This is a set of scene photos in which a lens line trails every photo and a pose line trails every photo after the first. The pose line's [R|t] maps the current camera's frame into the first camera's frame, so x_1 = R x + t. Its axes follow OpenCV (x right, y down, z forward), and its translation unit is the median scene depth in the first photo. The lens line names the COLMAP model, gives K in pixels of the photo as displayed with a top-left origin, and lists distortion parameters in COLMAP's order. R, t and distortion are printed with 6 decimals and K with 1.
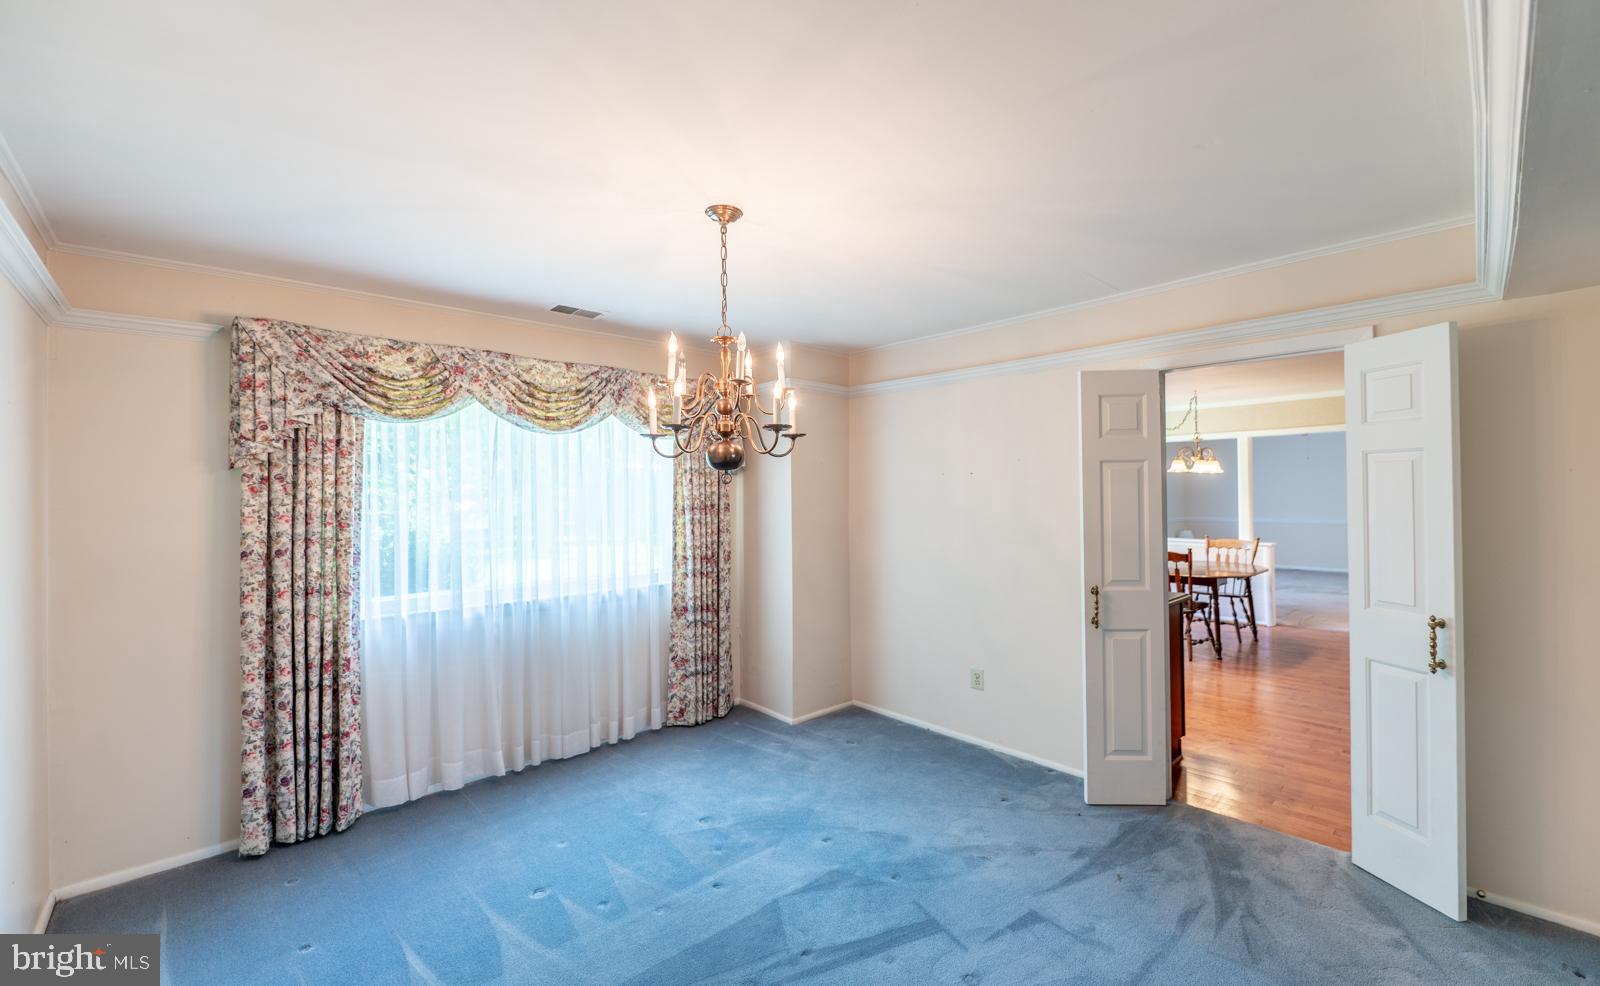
lens RADIAL K [[651.0, 0, 800.0], [0, 651.0, 493.0], [0, 0, 1]] dist [-0.002335, -0.000113]
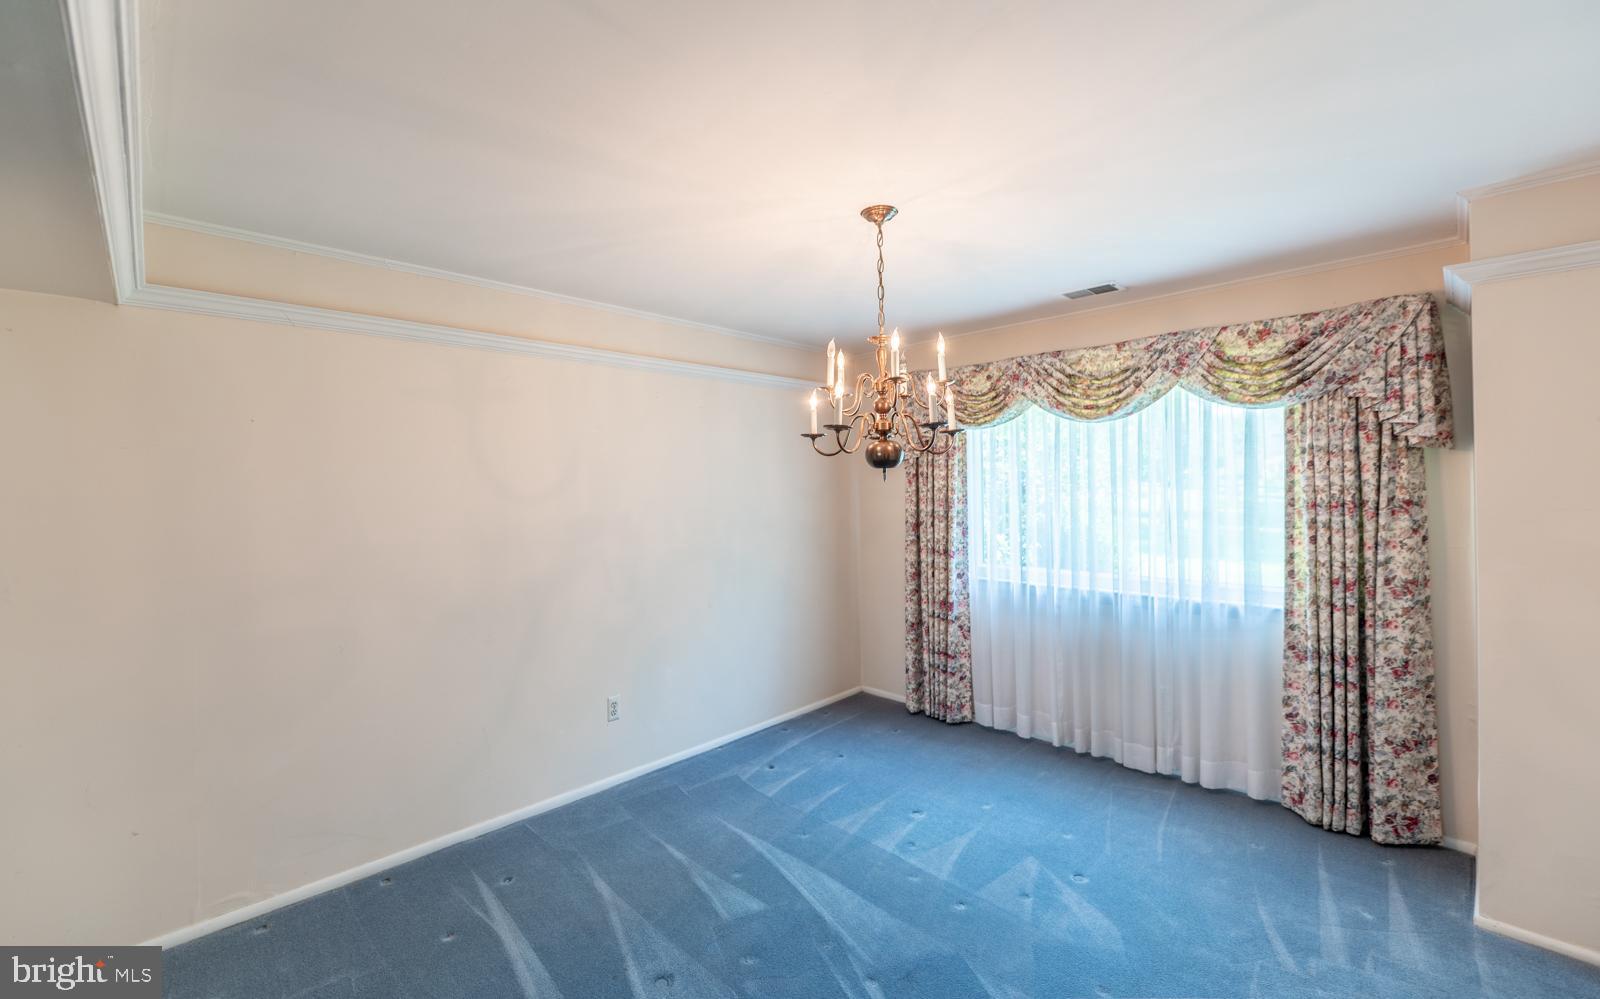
lens RADIAL K [[696.2, 0, 800.0], [0, 696.2, 499.5], [0, 0, 1]] dist [0.000362, -0.000178]
pose [[0.010178, 0.027386, -0.999573, 0.641074], [0.010556, 0.999566, 0.027494, -0.009013], [0.999892, -0.010831, 0.009885, 0.537164]]
